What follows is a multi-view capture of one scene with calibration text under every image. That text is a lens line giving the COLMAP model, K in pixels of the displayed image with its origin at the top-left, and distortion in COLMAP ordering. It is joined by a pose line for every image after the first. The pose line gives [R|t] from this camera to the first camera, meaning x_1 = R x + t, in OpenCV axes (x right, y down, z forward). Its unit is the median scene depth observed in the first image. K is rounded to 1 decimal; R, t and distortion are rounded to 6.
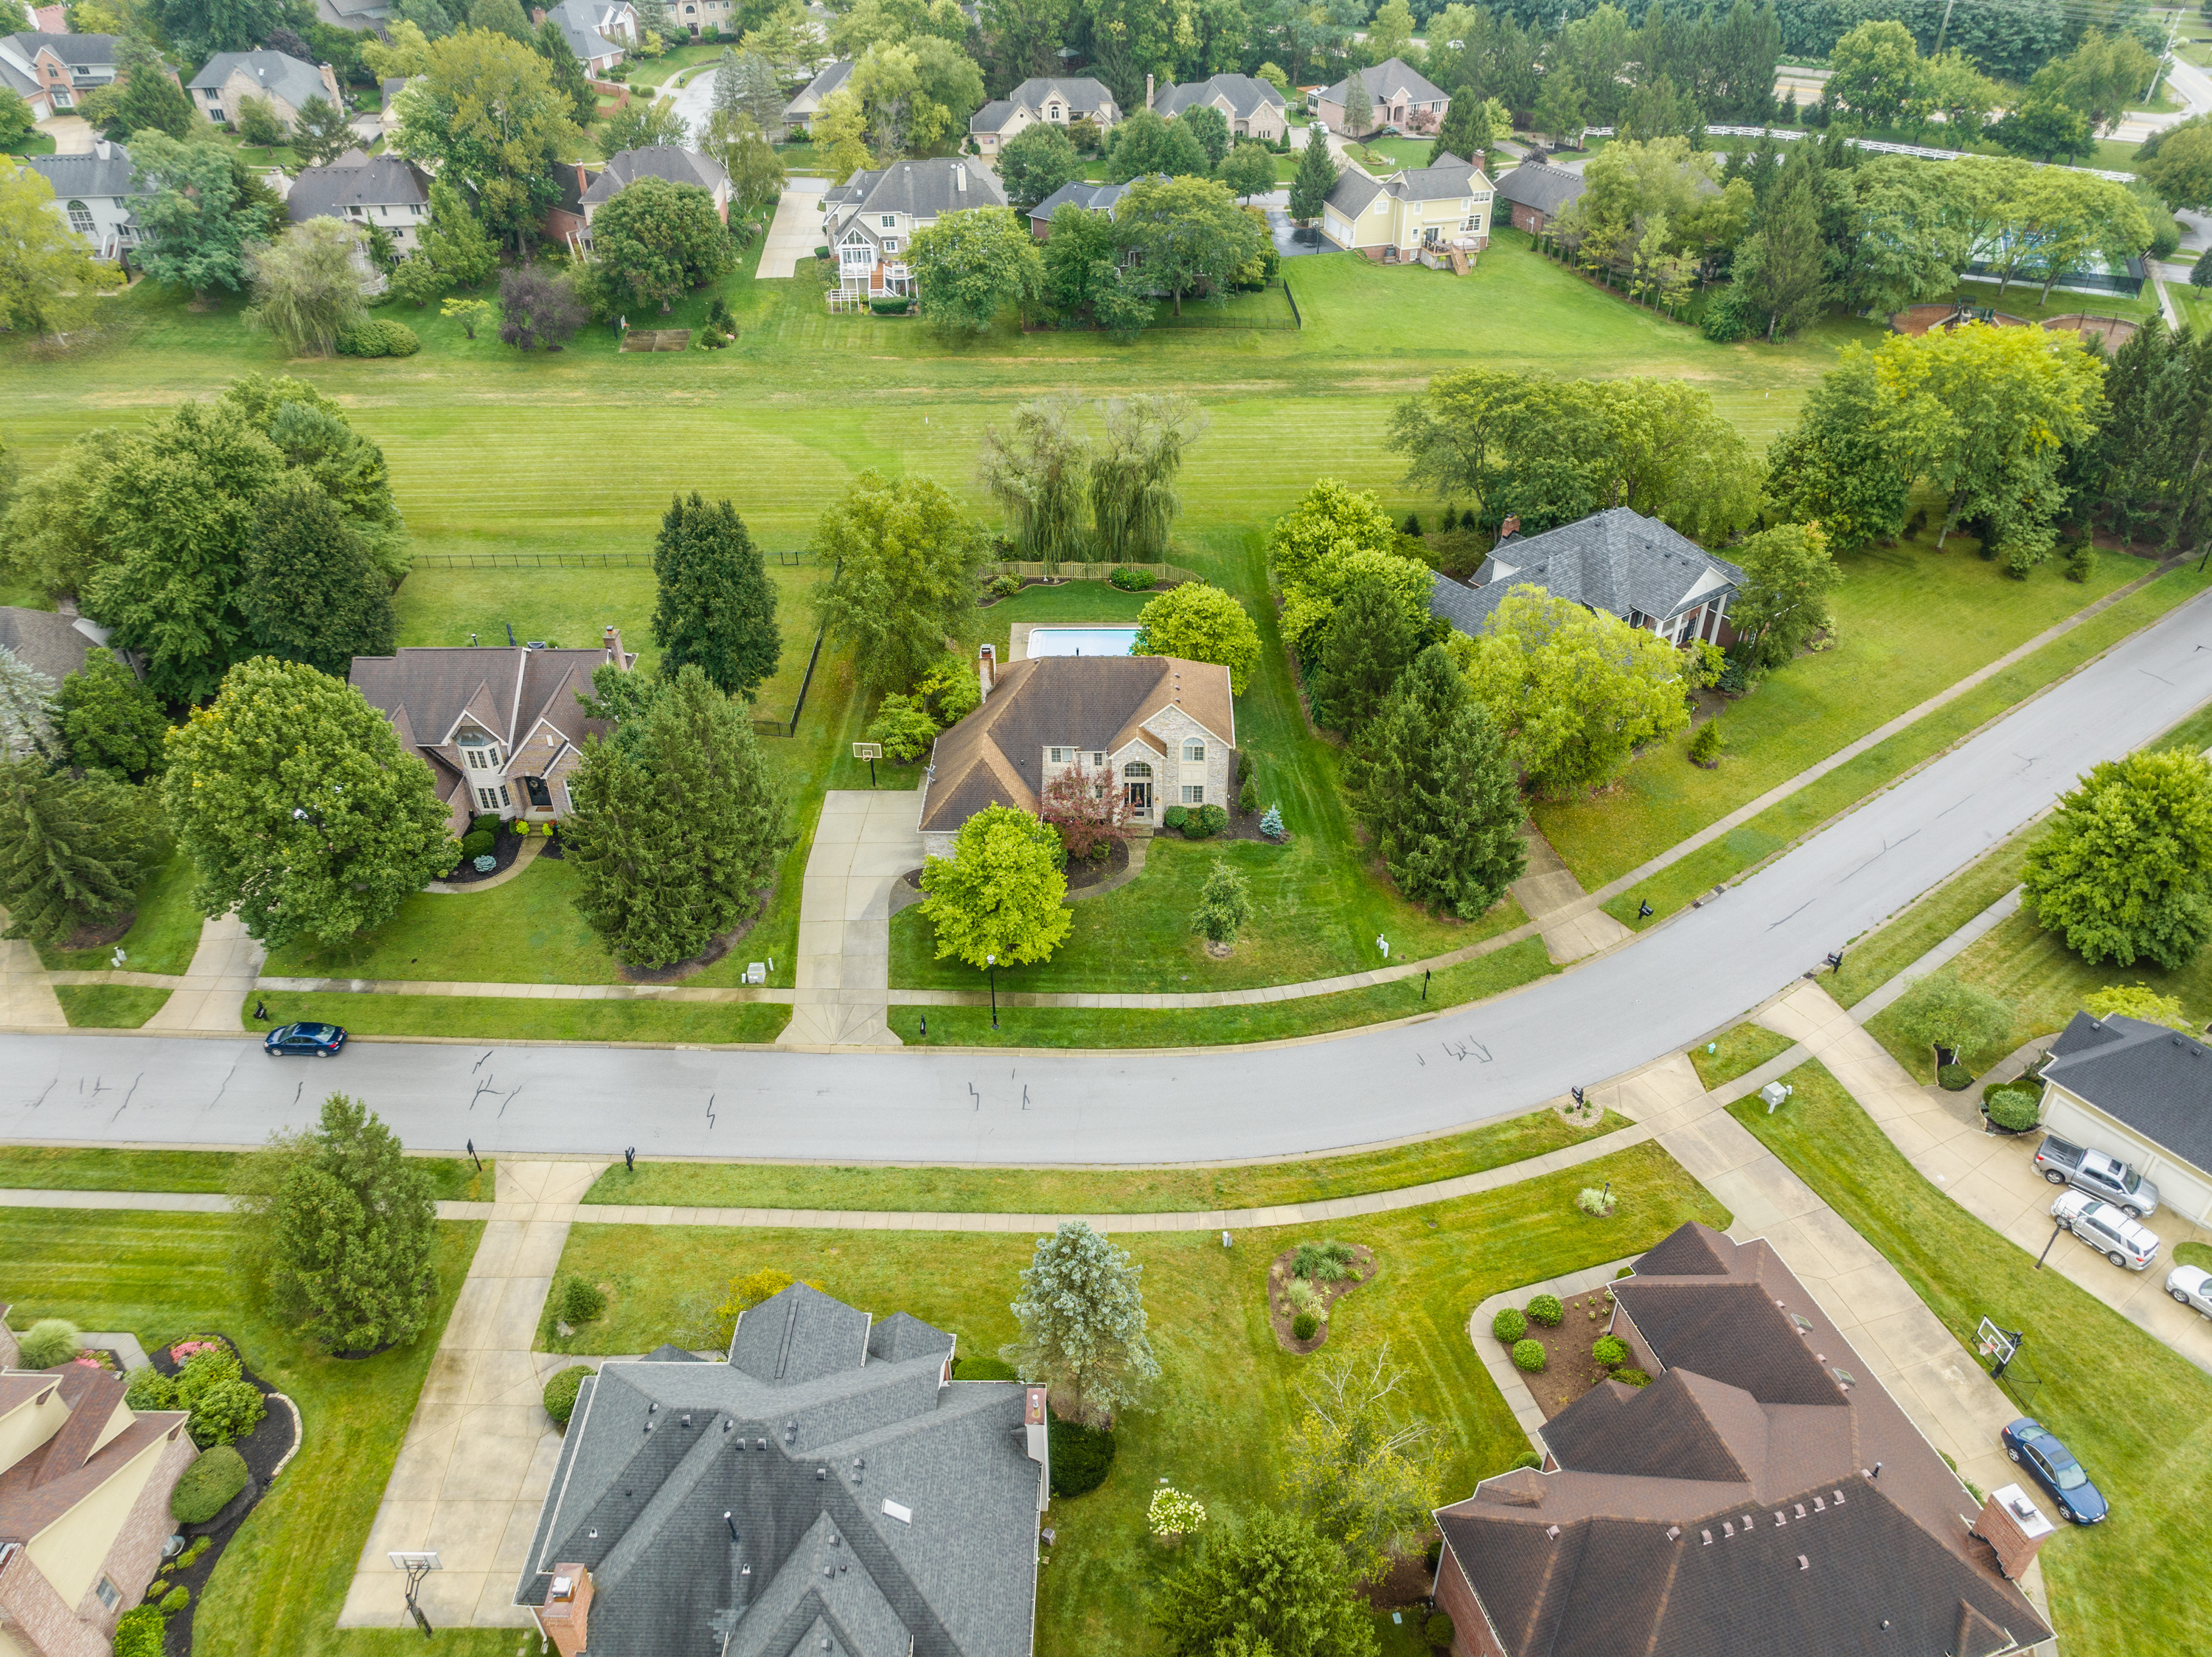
lens RADIAL K [[1728.8, 0, 1007.2], [0, 1728.8, 828.8], [0, 0, 1]] dist [-0.044804, -0.006409]
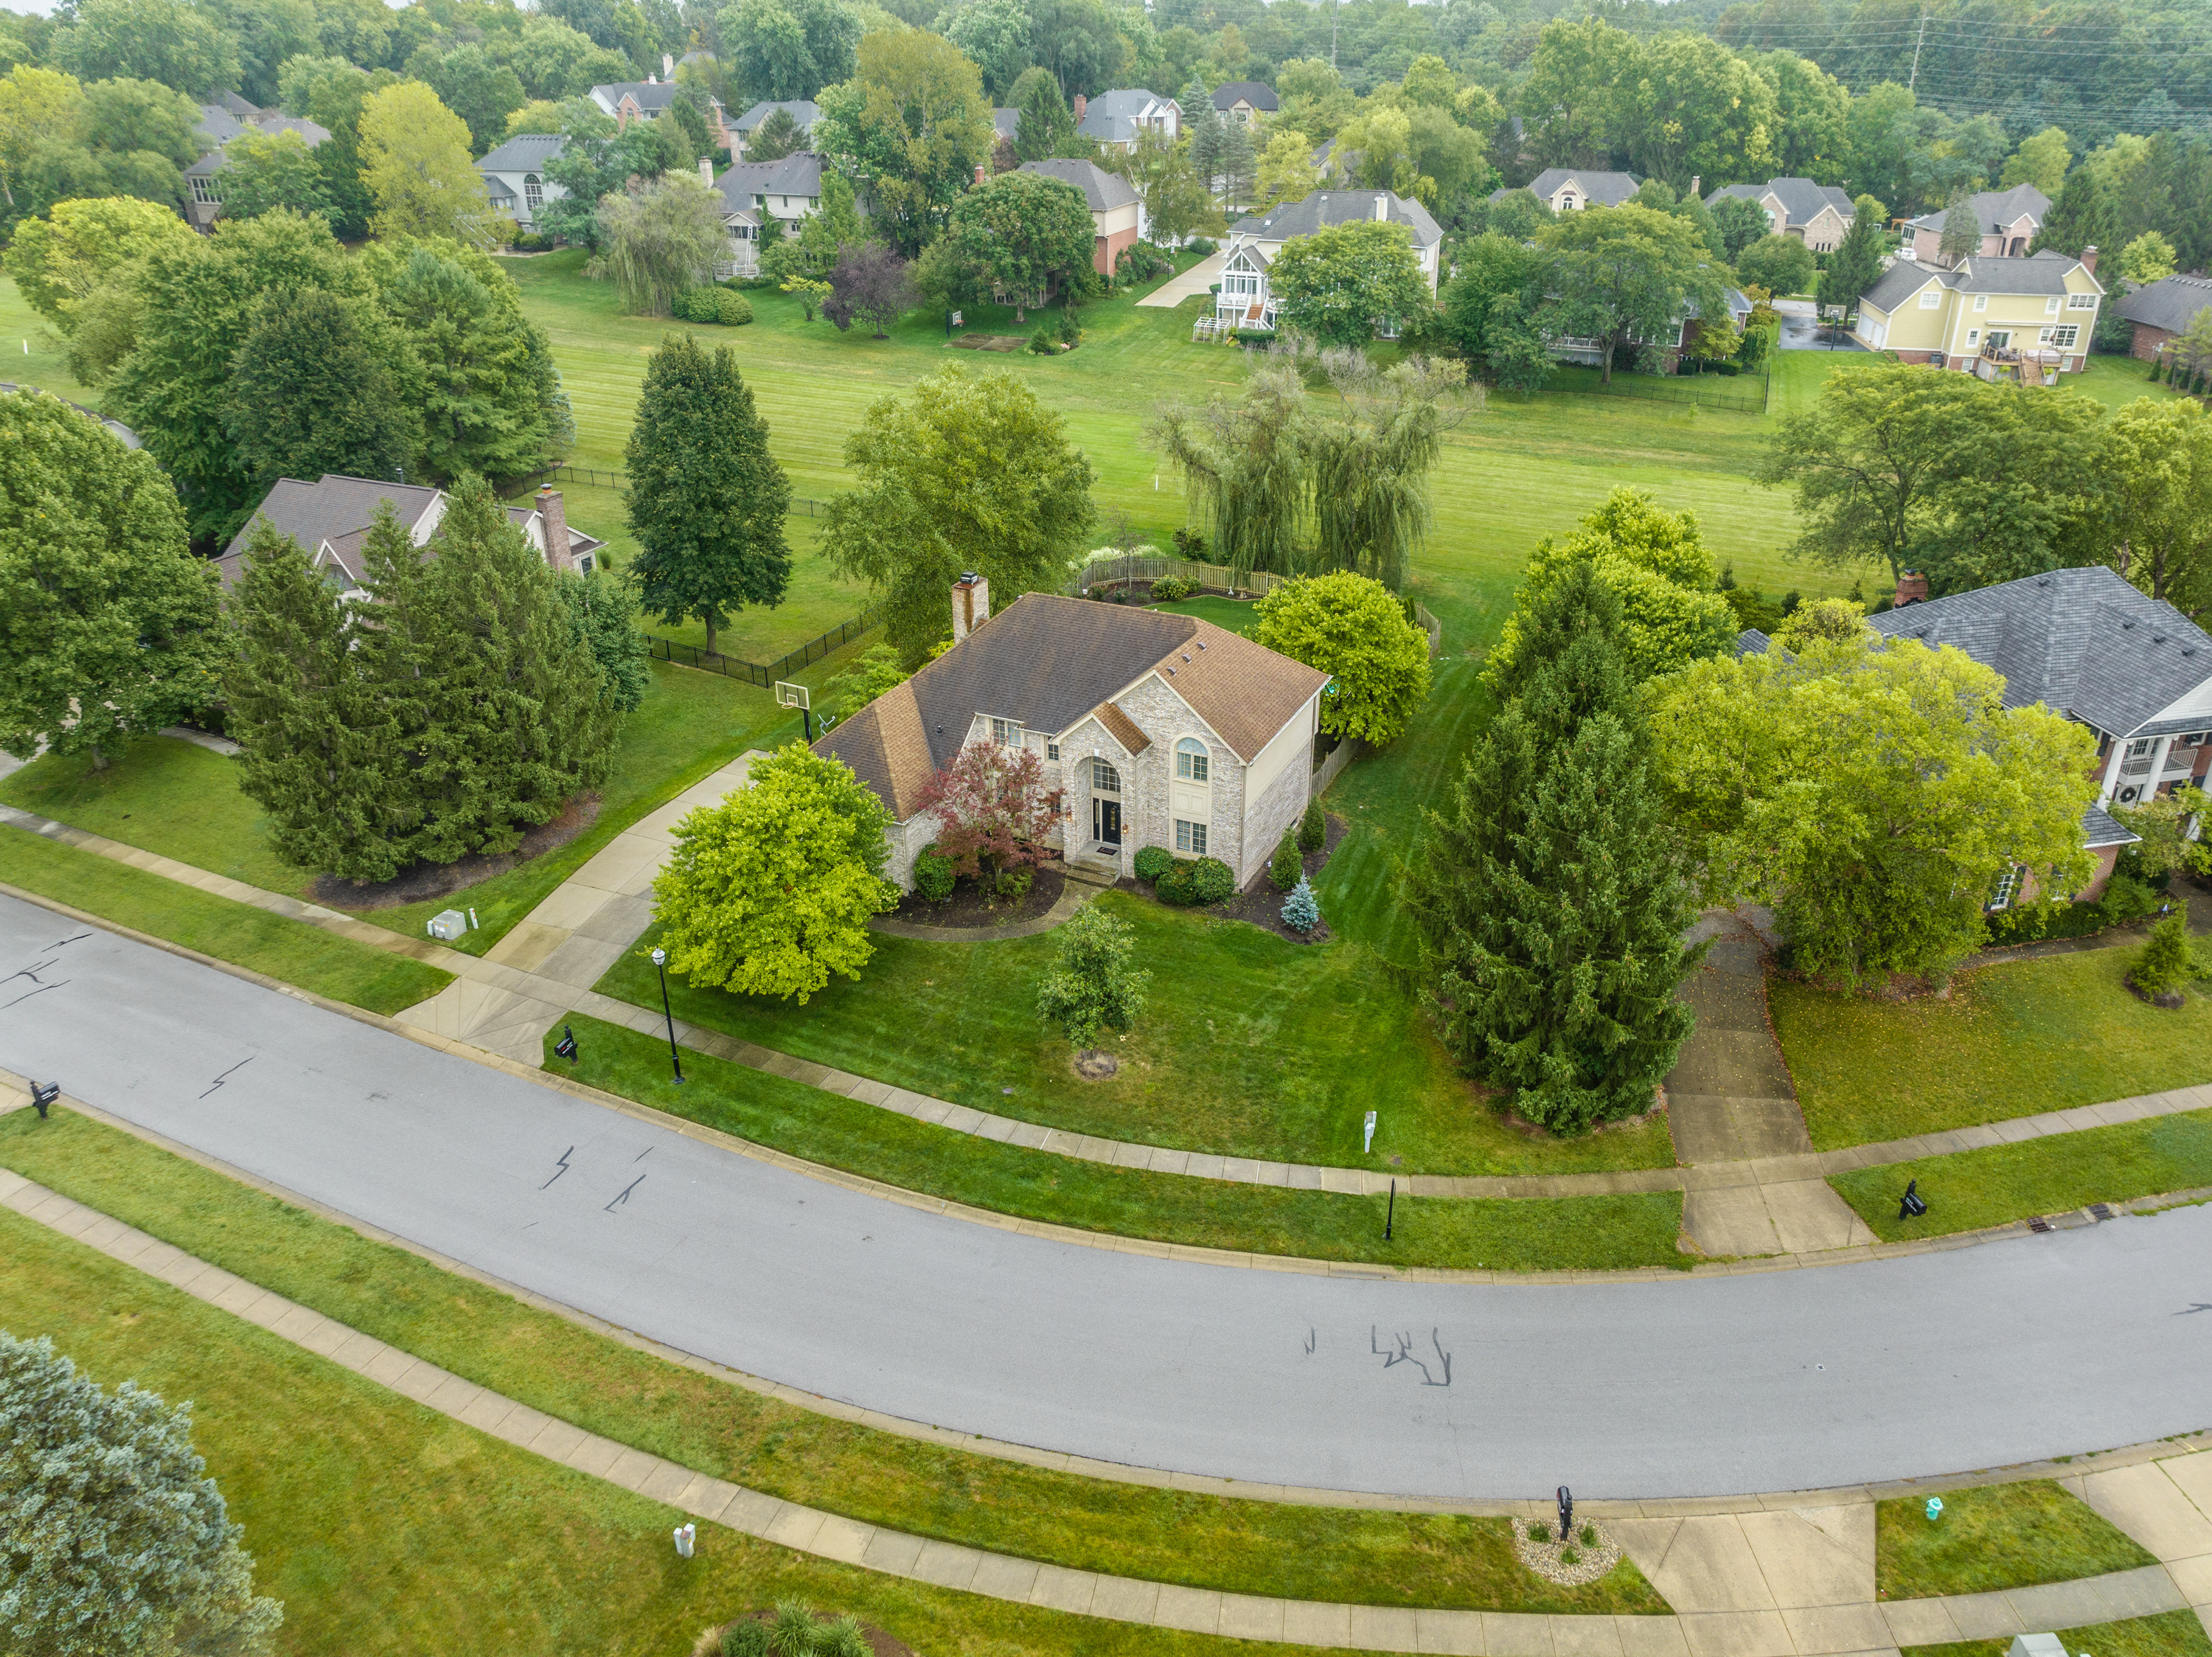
lens RADIAL K [[1659.8, 0, 1044.5], [0, 1659.8, 785.8], [0, 0, 1]] dist [-0.065808, 0.037798]
pose [[0.915577, 0.190797, -0.354000, 0.268145], [-0.245935, 0.962137, -0.117513, 0.045584], [0.318175, 0.194653, 0.927833, 0.426842]]
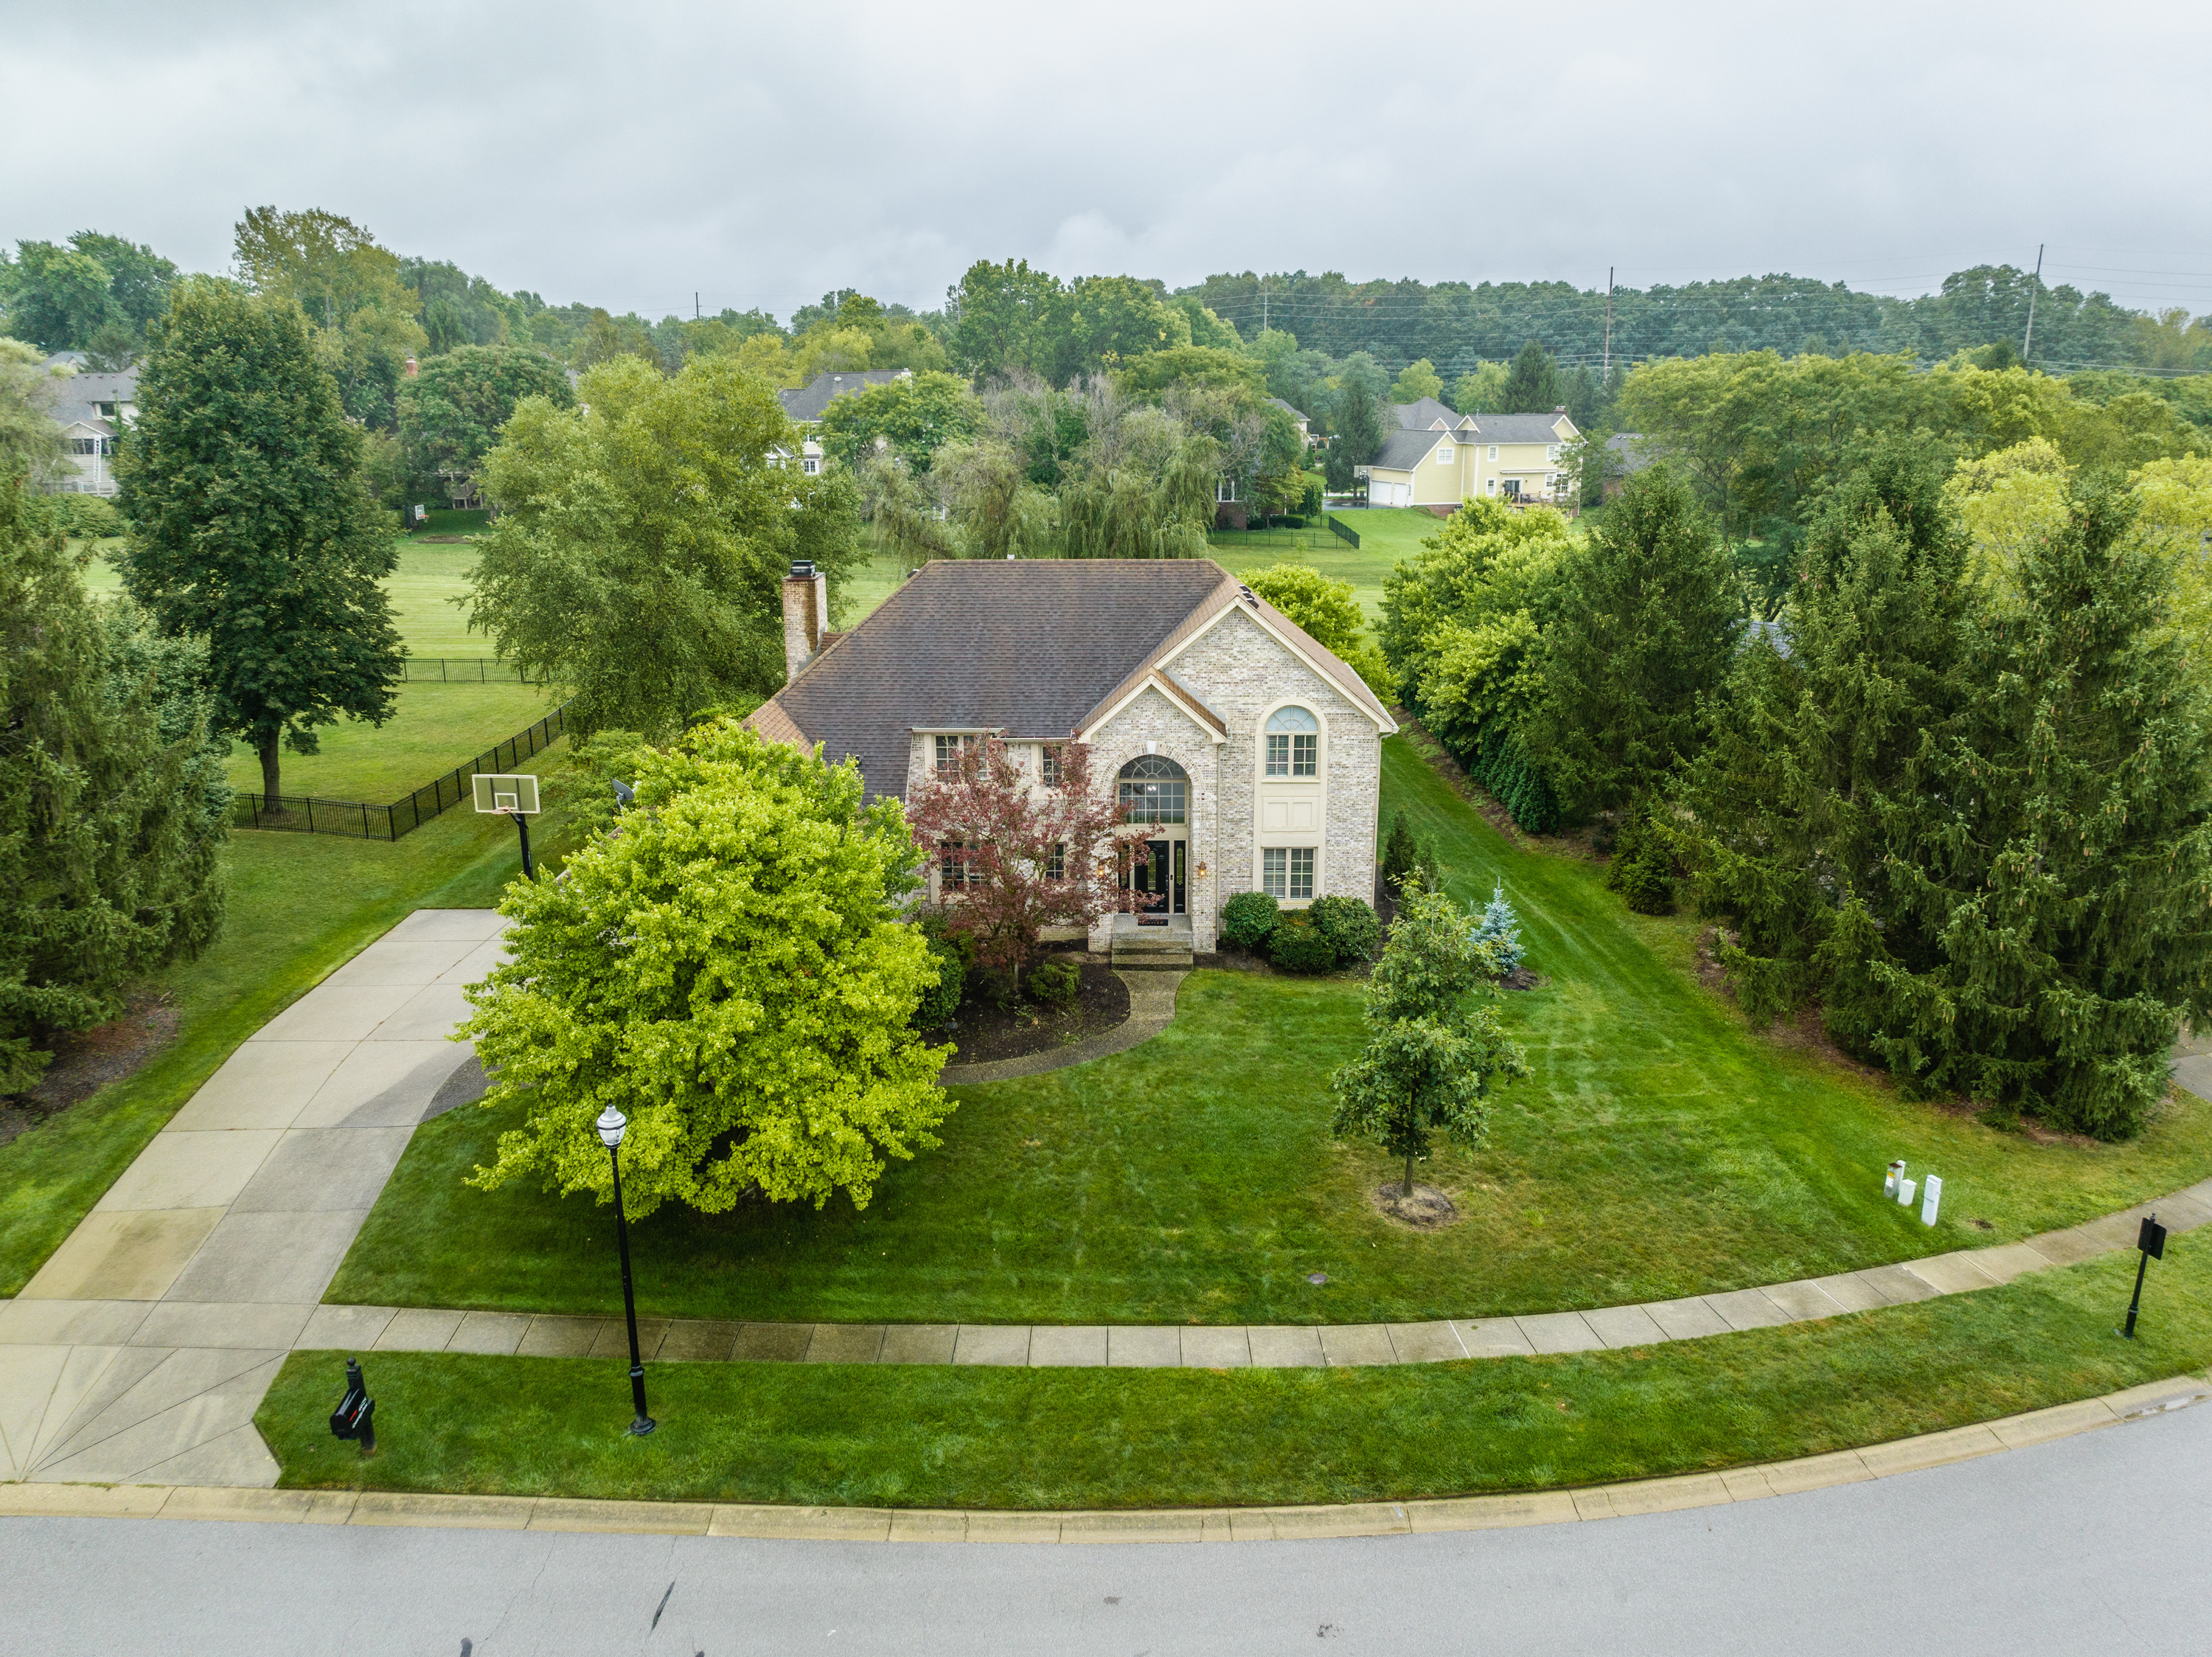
lens RADIAL K [[1631.8, 0, 1079.7], [0, 1631.8, 808.7], [0, 0, 1]] dist [-0.049022, 0.006526]
pose [[0.998967, 0.022465, 0.039495, 0.044170], [-0.006473, 0.930719, -0.365678, 0.104317], [-0.044974, 0.365045, 0.929903, 0.649708]]
